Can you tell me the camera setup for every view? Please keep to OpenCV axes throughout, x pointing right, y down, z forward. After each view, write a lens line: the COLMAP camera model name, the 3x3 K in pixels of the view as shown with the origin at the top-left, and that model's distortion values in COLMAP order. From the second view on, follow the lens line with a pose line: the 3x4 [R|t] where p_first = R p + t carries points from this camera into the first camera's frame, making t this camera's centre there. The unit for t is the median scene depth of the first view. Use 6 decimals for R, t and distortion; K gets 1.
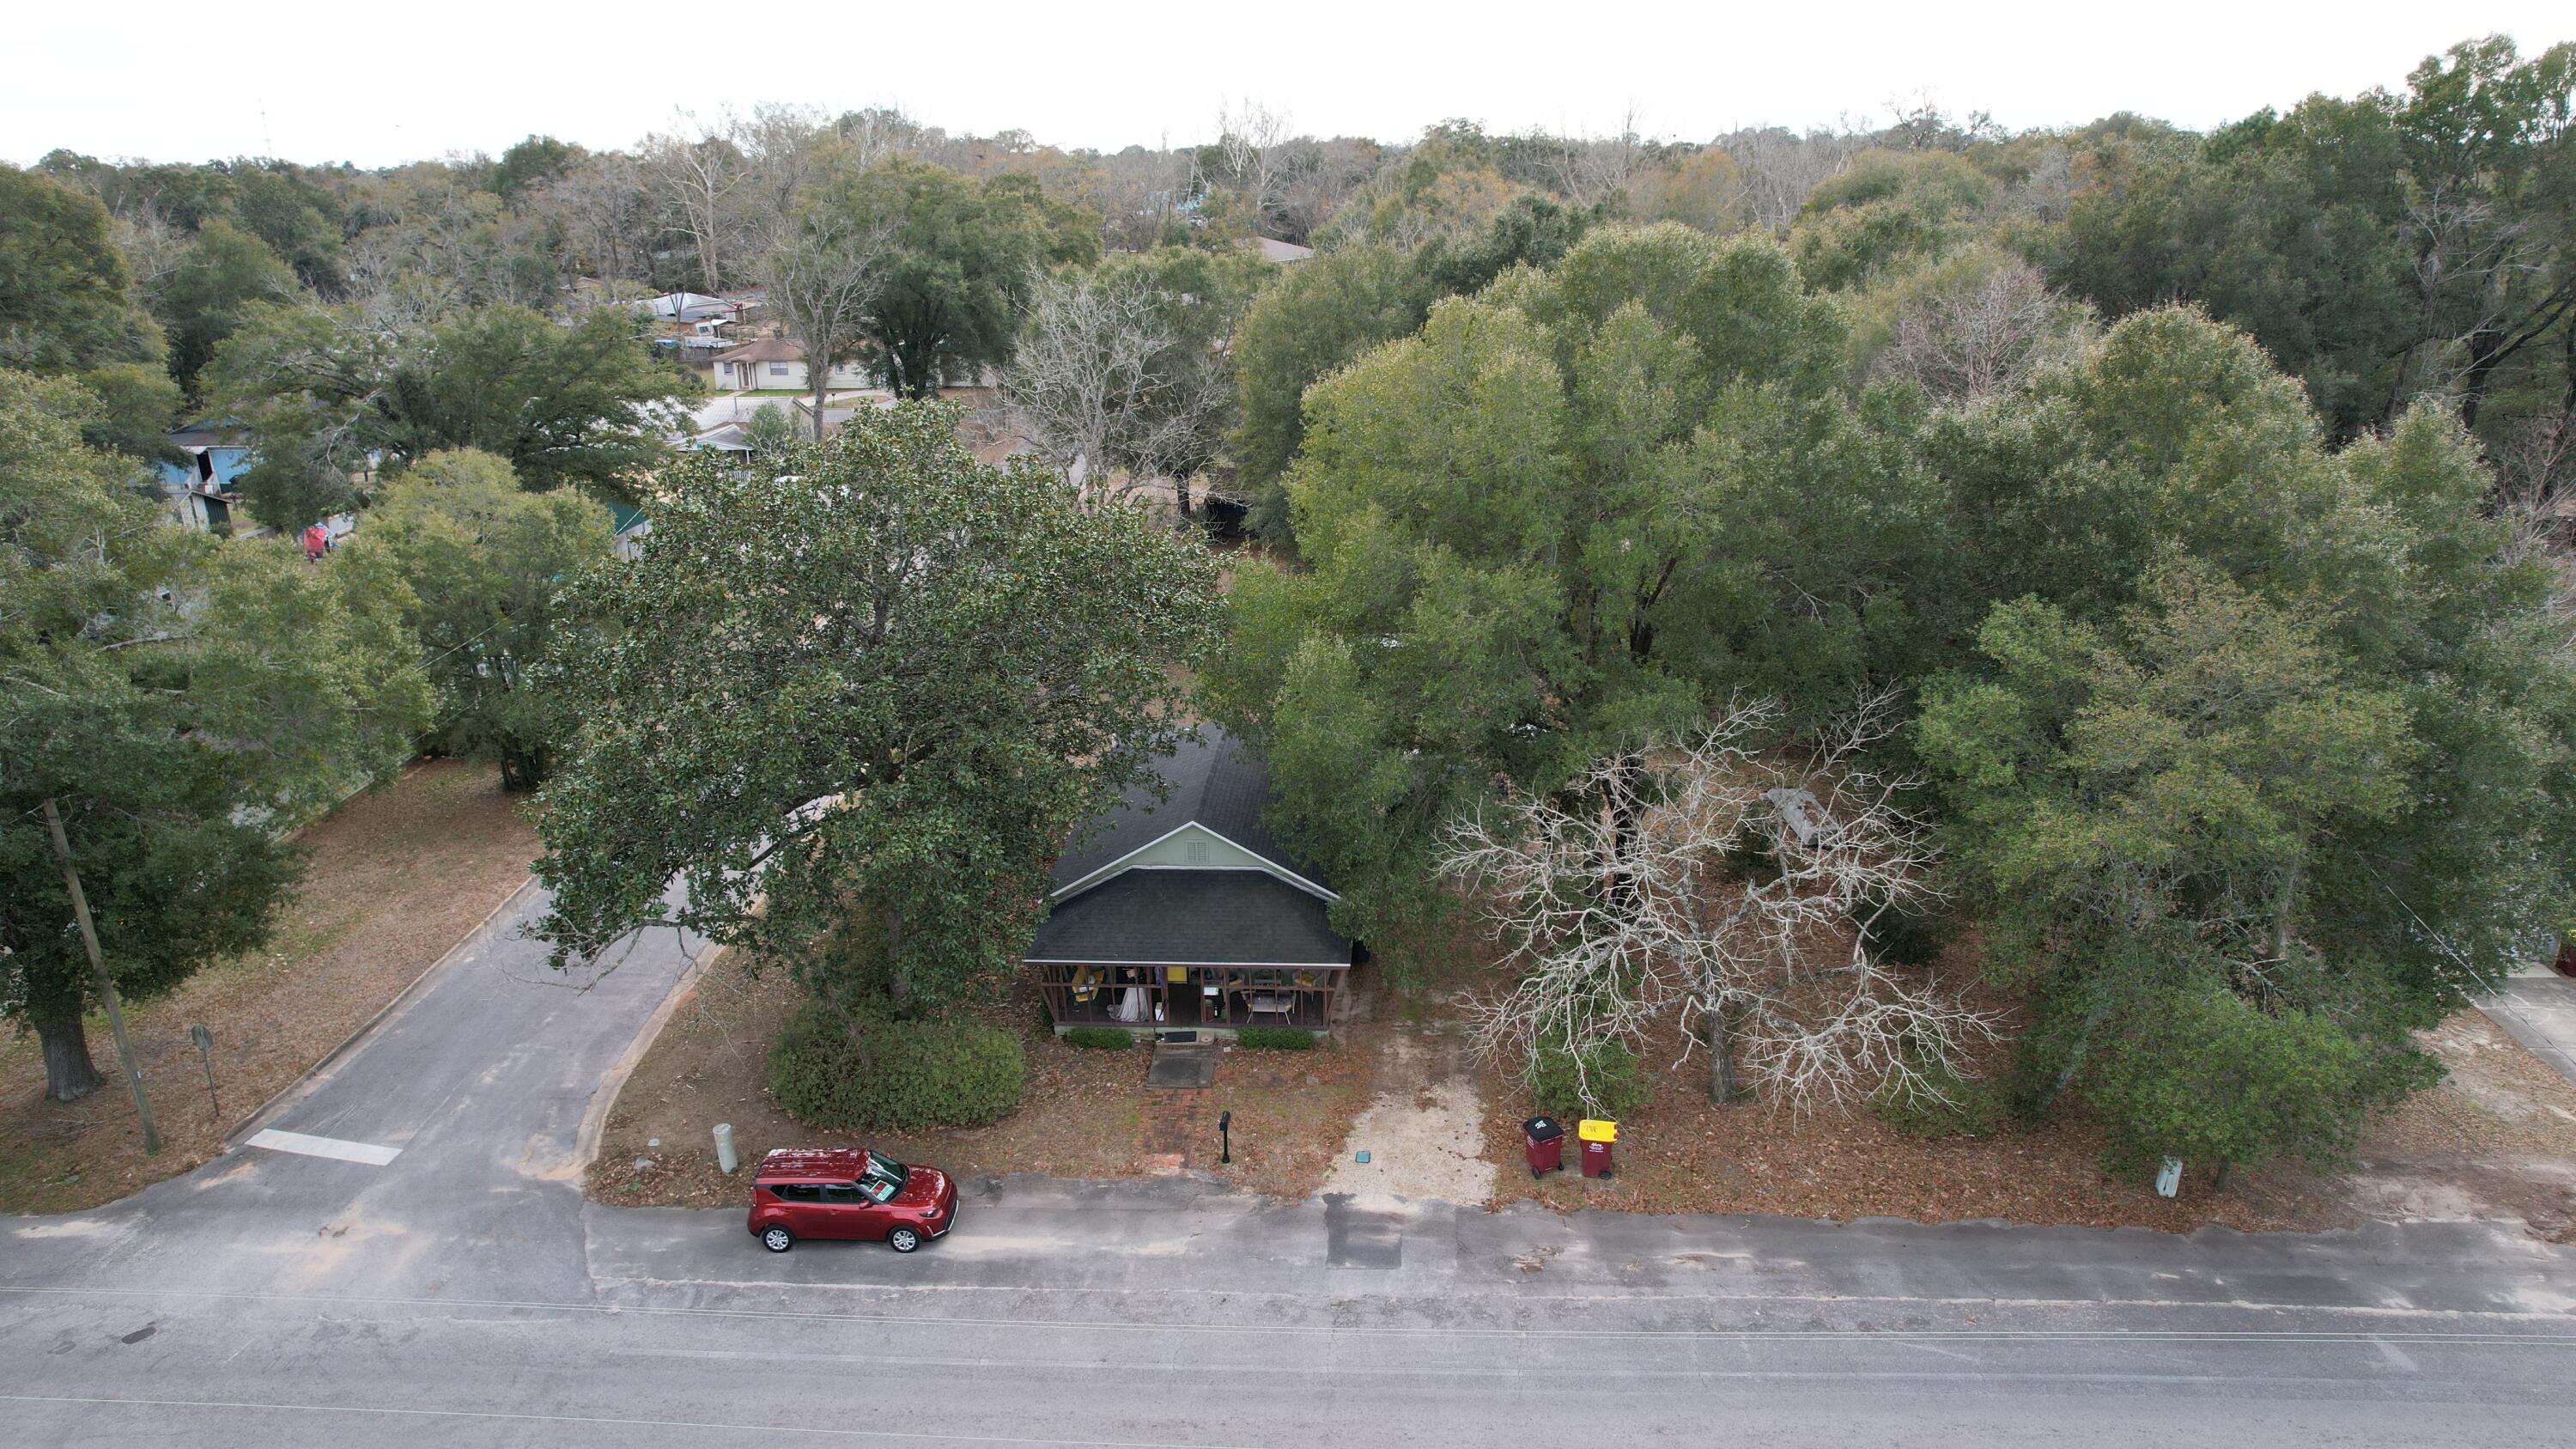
lens RADIAL K [[1643.0, 0, 1299.7], [0, 1643.0, 716.1], [0, 0, 1]] dist [-0.073204, 0.061241]
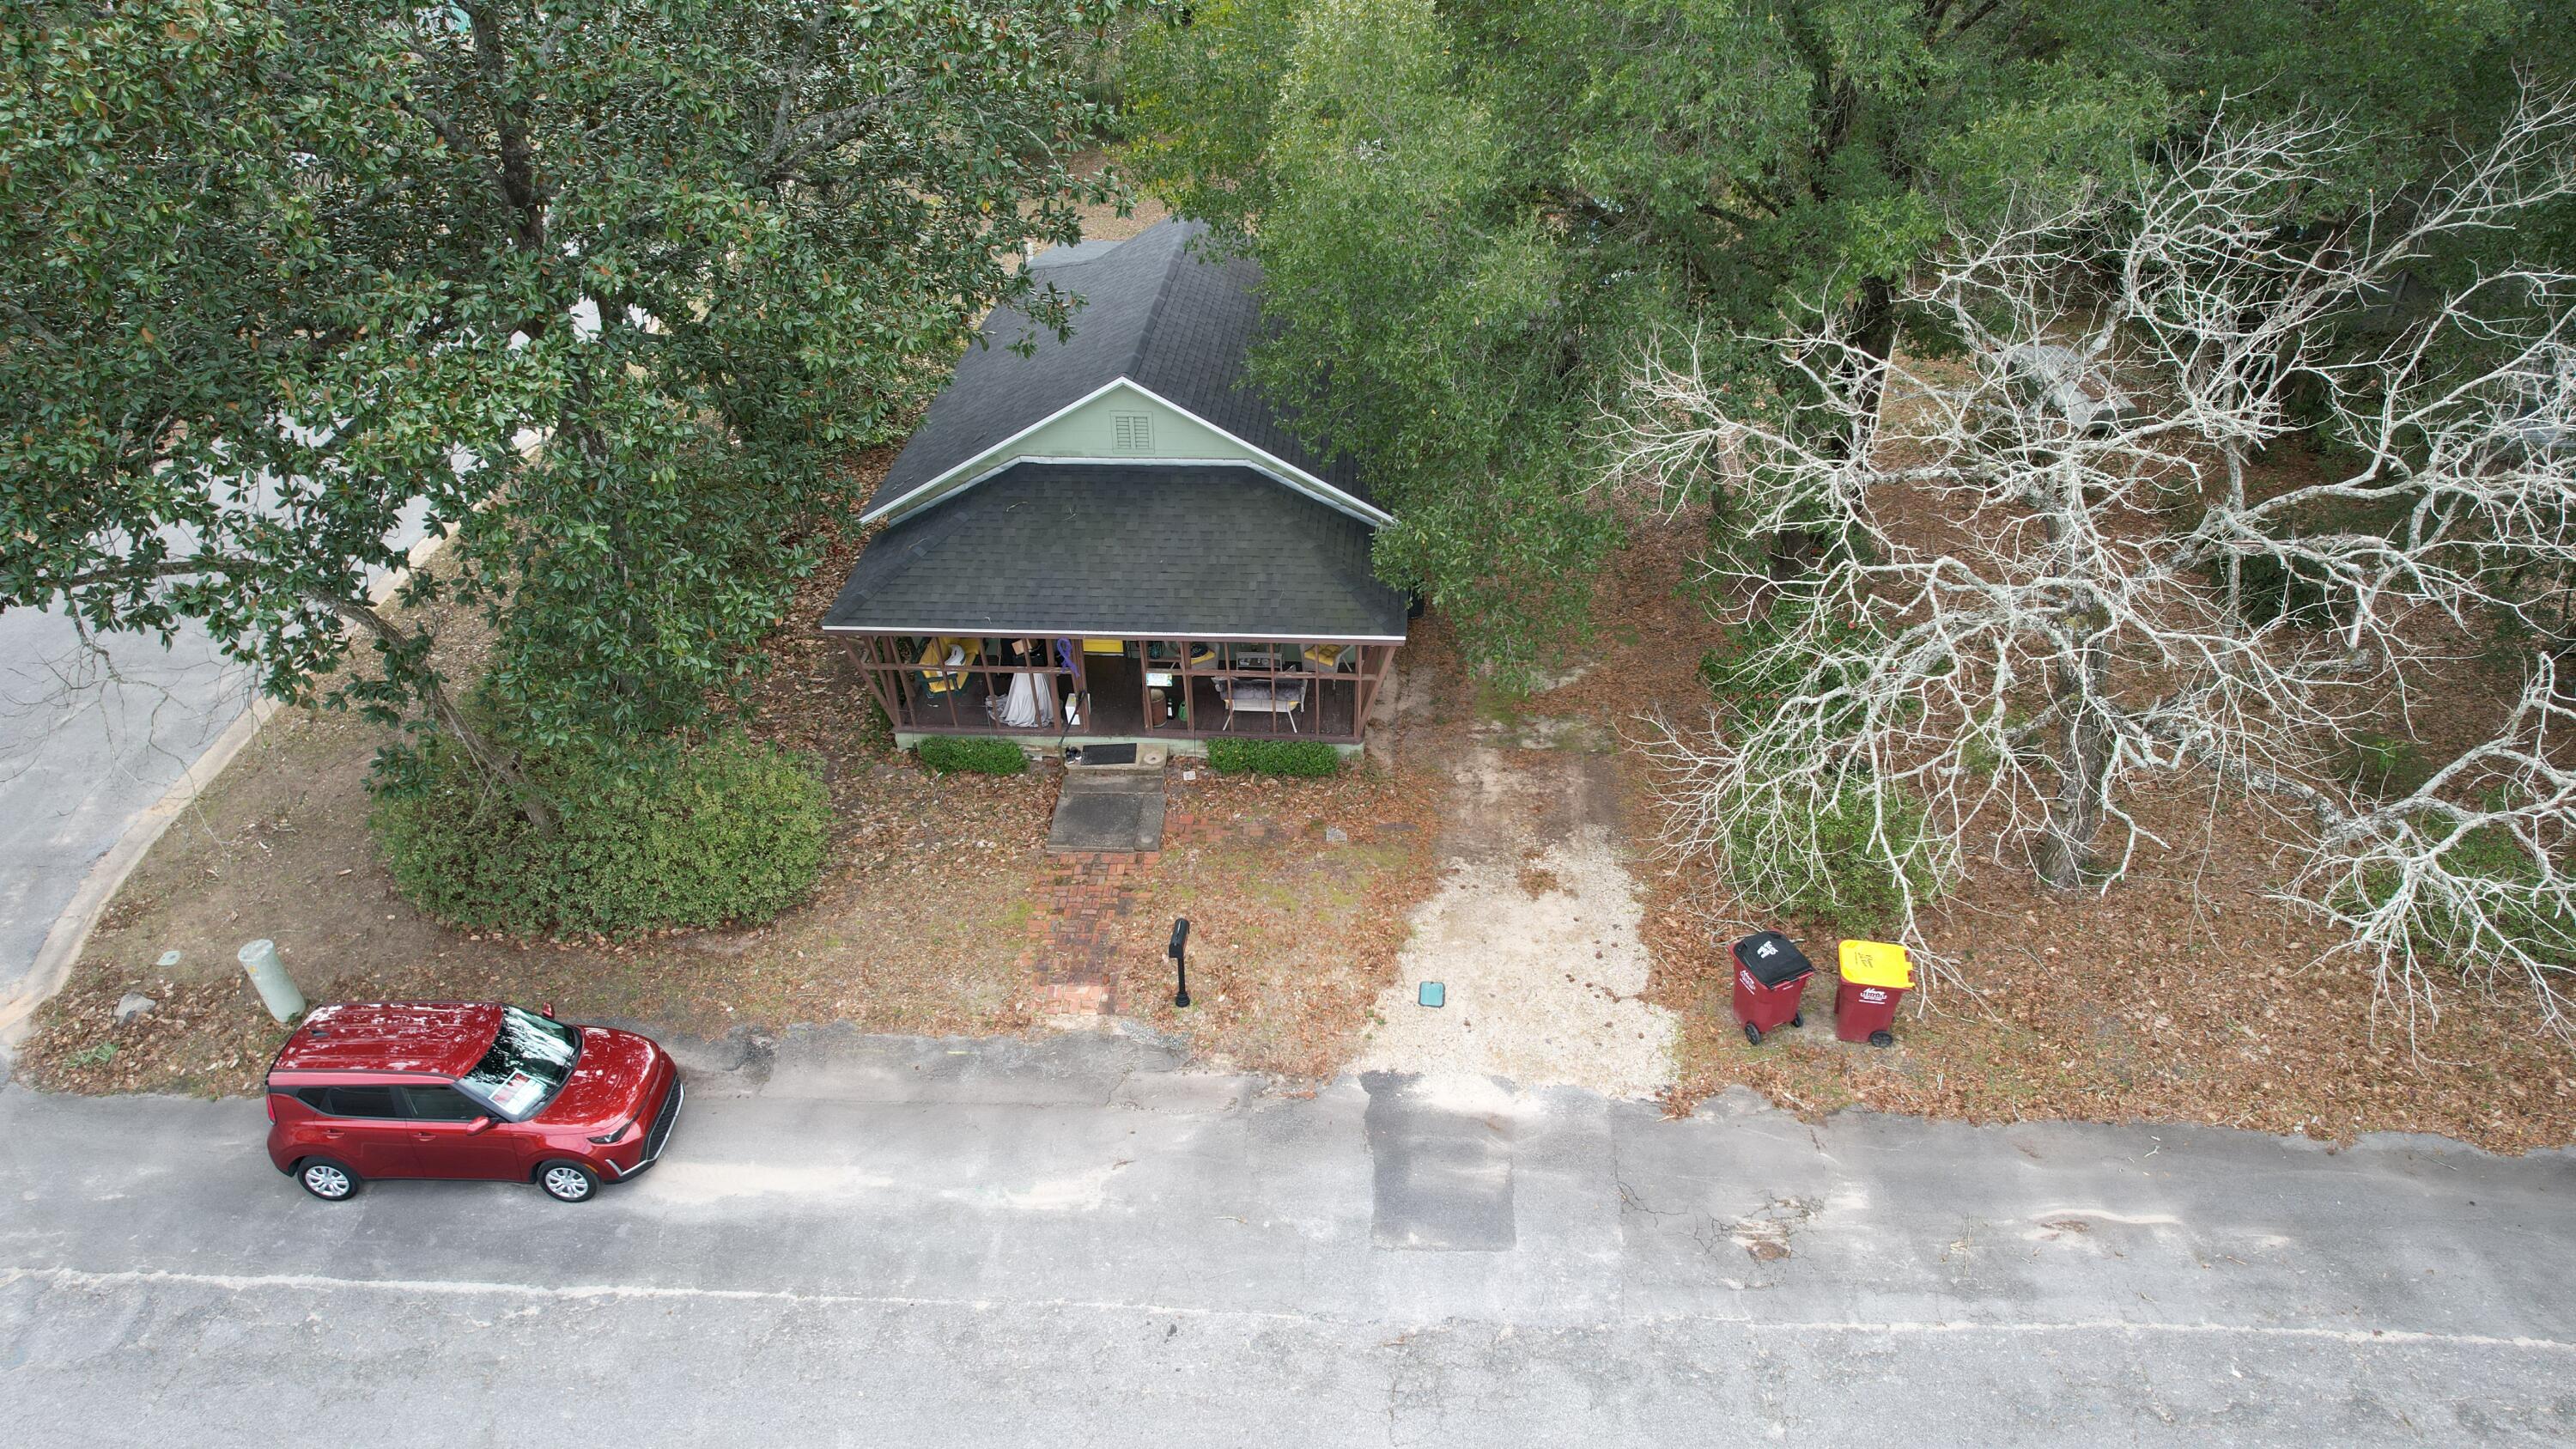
lens RADIAL K [[1643.0, 0, 1299.7], [0, 1643.0, 716.1], [0, 0, 1]] dist [-0.073204, 0.061241]
pose [[0.999984, 0.002804, 0.004925, -0.009030], [-0.003935, 0.968917, 0.247353, 0.044265], [-0.004078, -0.247369, 0.968913, 0.507443]]
